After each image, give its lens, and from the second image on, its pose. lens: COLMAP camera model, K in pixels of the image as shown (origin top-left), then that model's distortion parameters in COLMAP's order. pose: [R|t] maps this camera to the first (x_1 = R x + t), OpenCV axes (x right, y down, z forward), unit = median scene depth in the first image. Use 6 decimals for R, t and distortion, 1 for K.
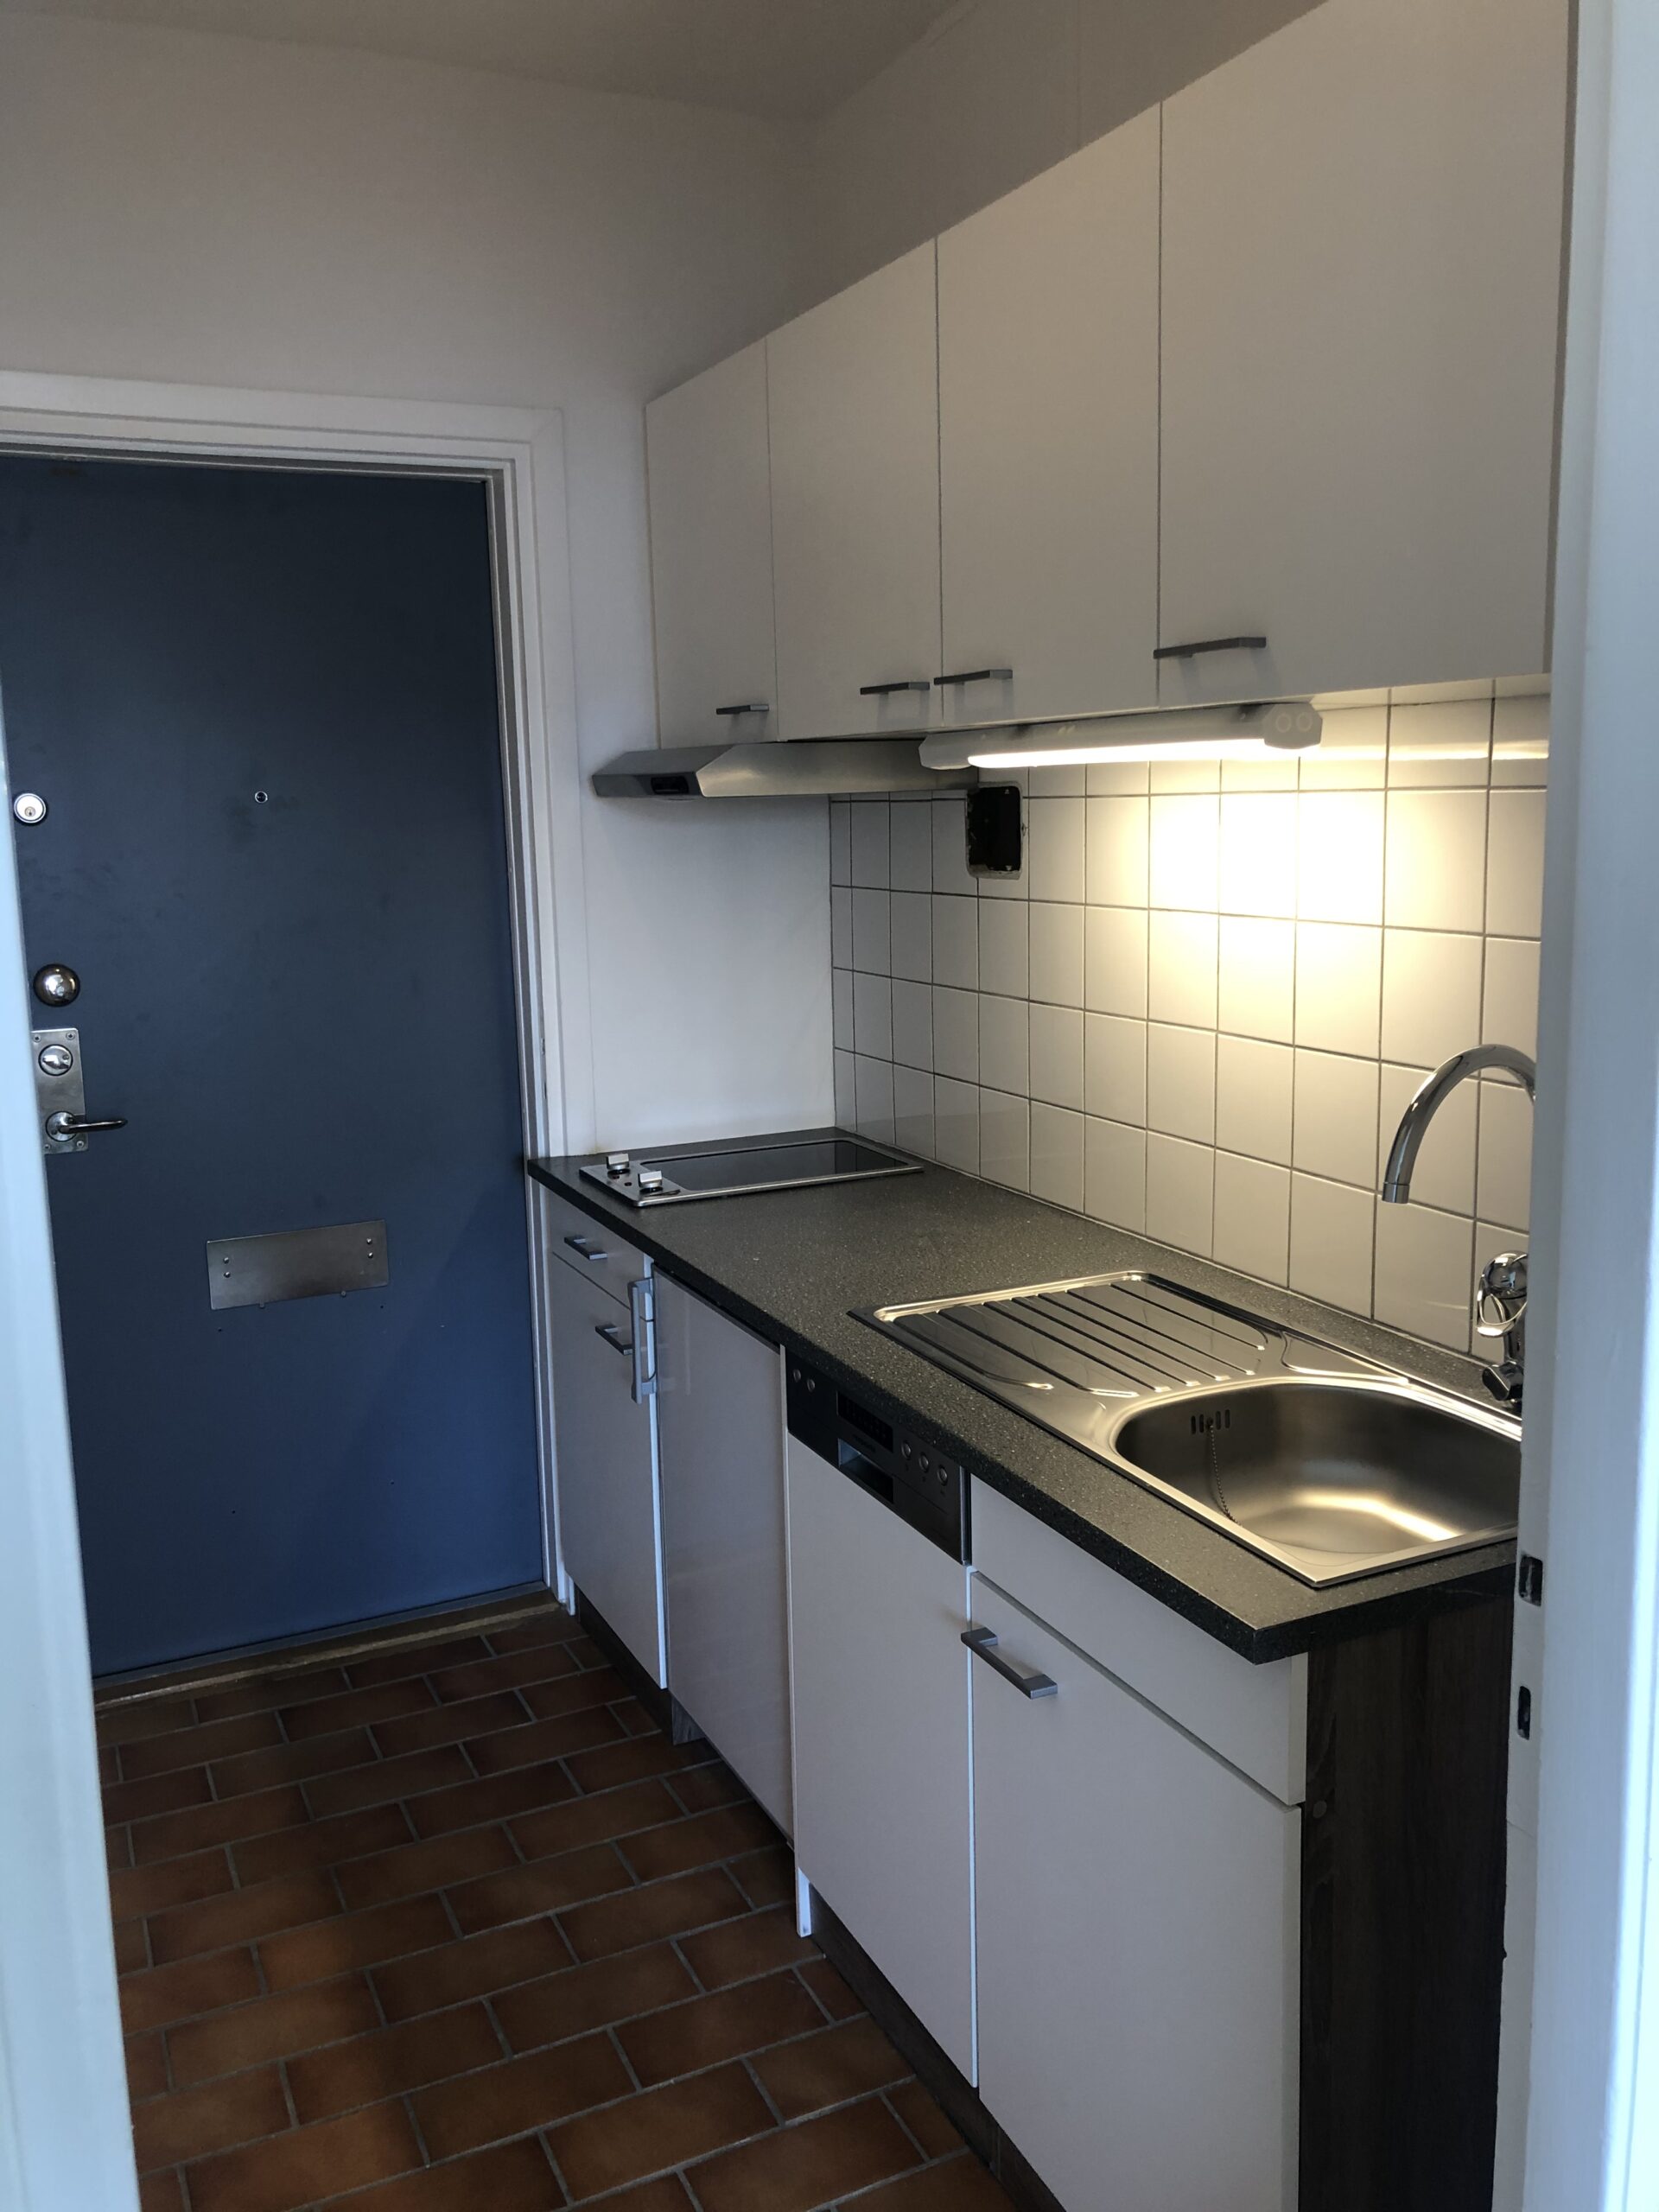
lens RADIAL K [[1801.0, 0, 835.7], [0, 1801.0, 1102.6], [0, 0, 1]] dist [0.005254, -0.000486]
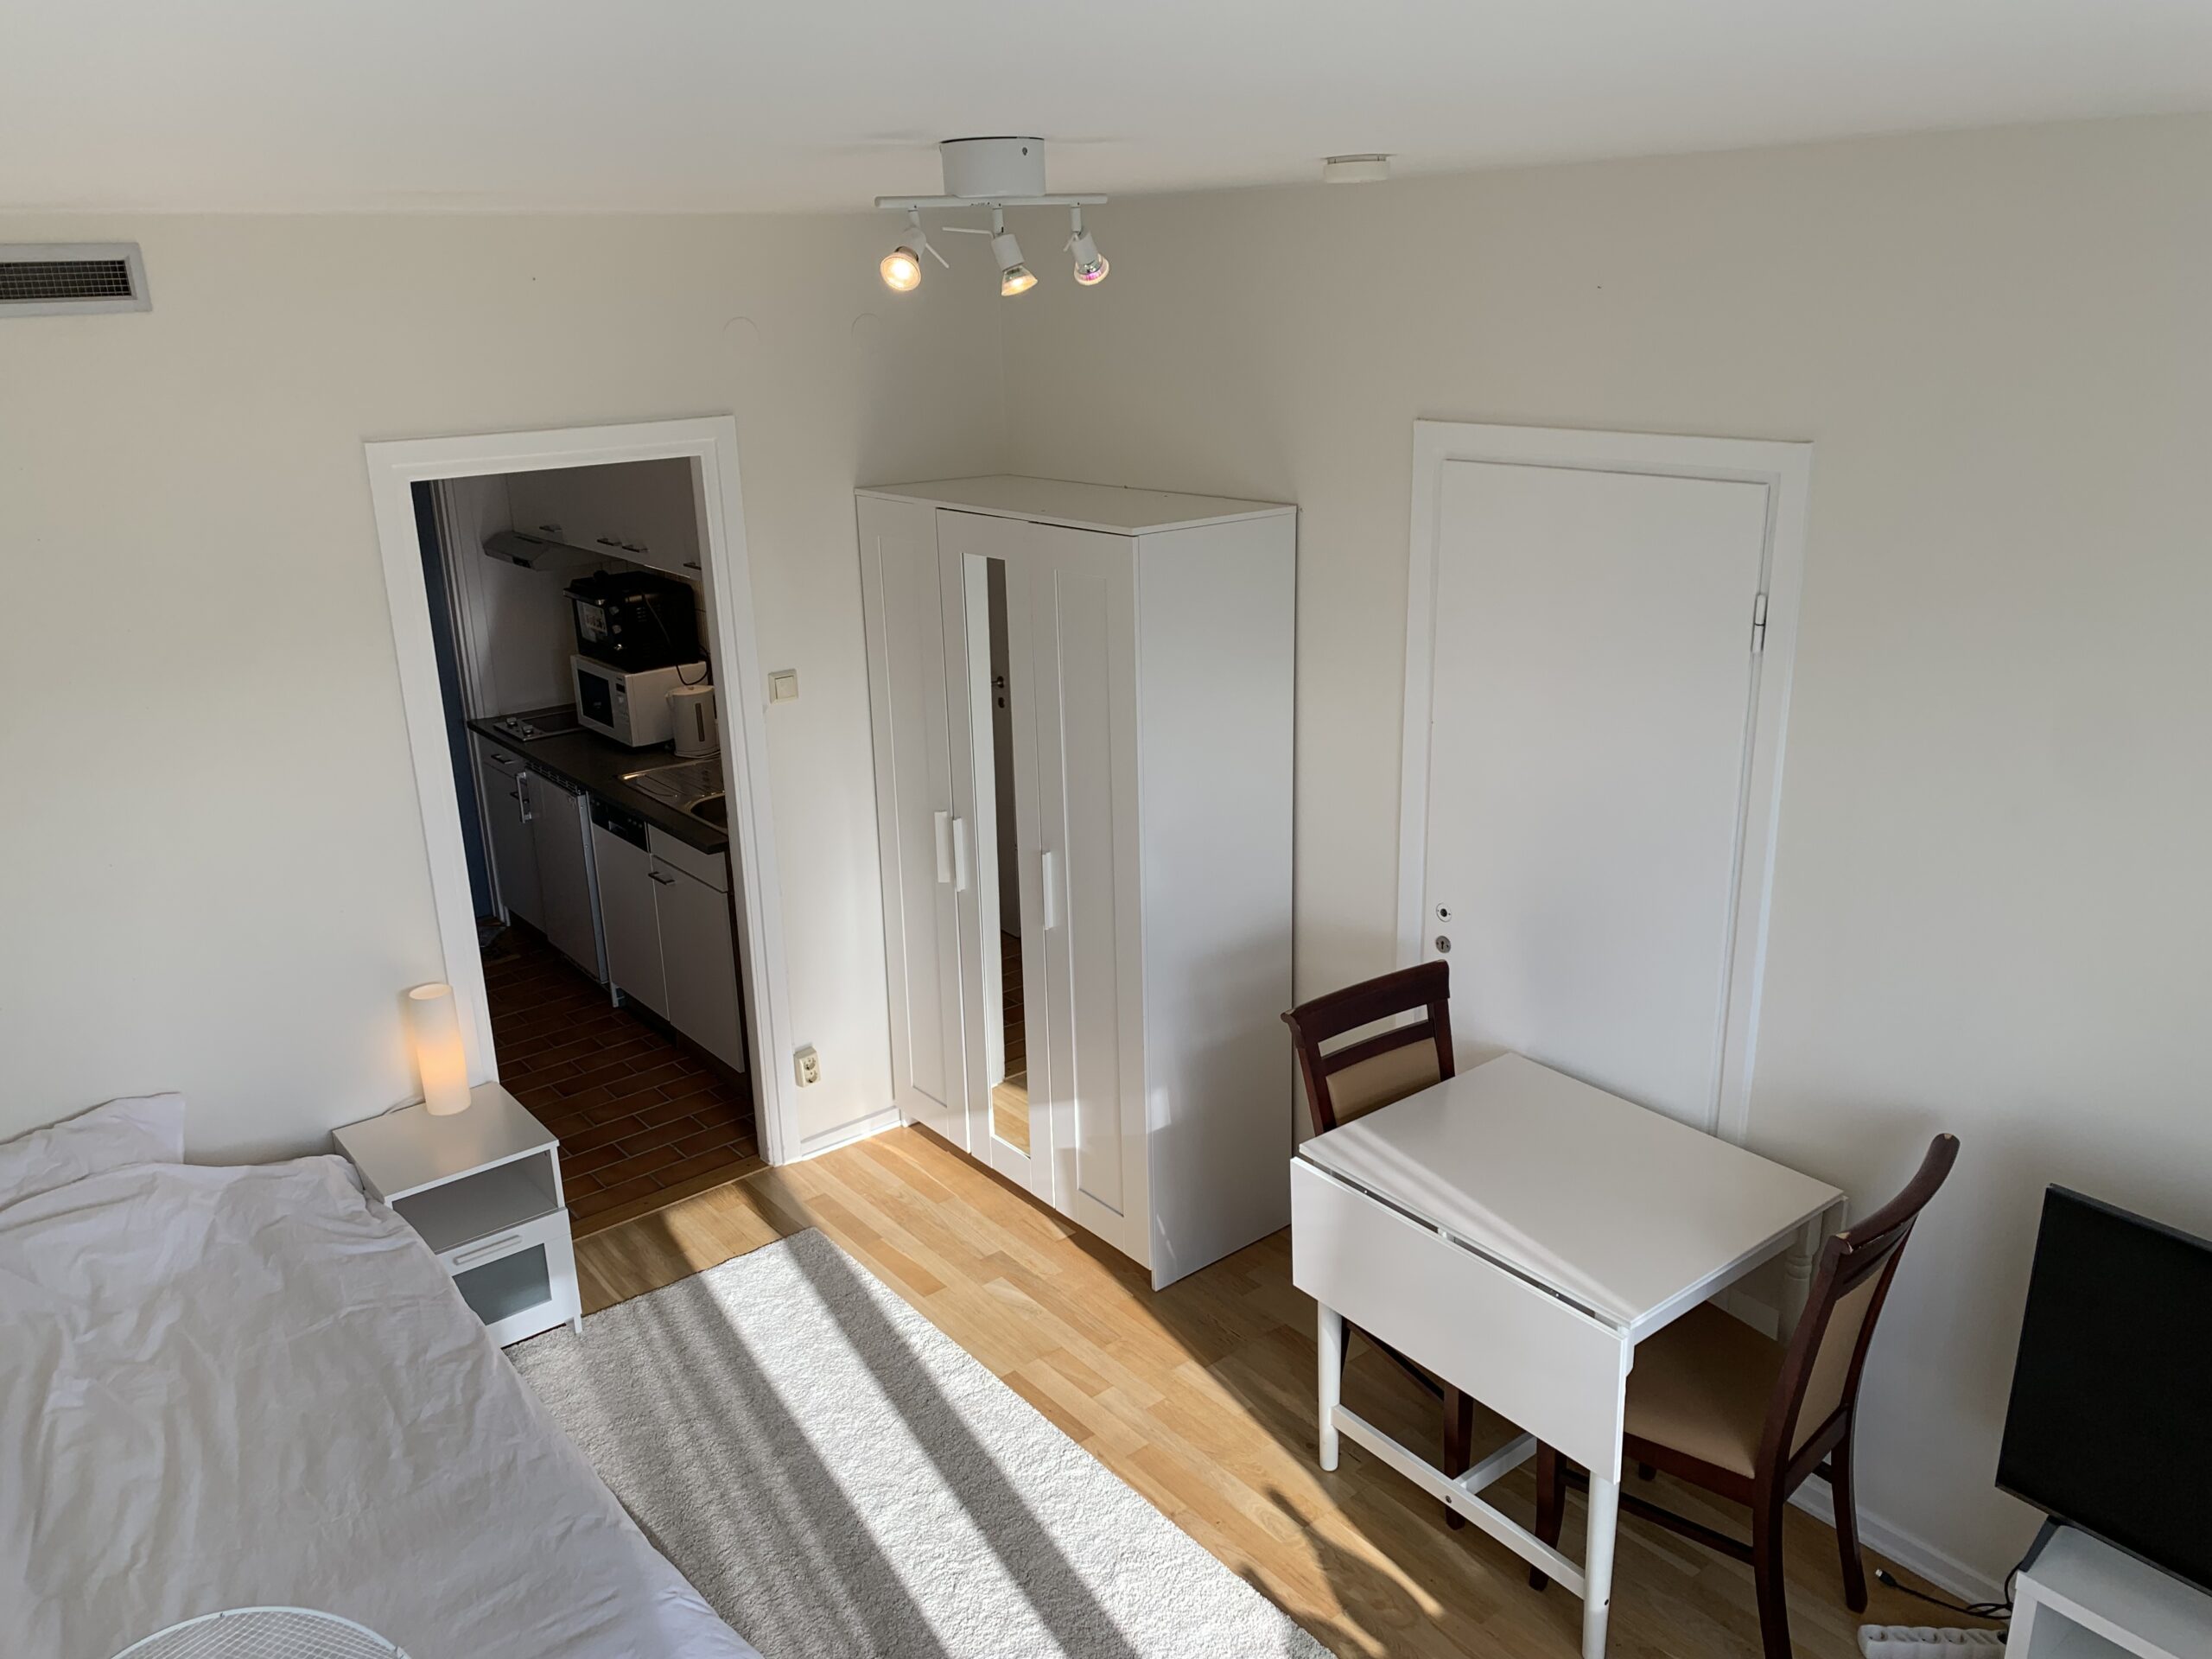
lens RADIAL K [[1701.8, 0, 1103.3], [0, 1701.8, 834.6], [0, 0, 1]] dist [-0.004611, -0.001144]
pose [[0.970837, -0.079238, 0.226266, 0.109599], [0.045791, 0.987713, 0.149420, -0.114768], [-0.235325, -0.134701, 0.962537, -1.289941]]
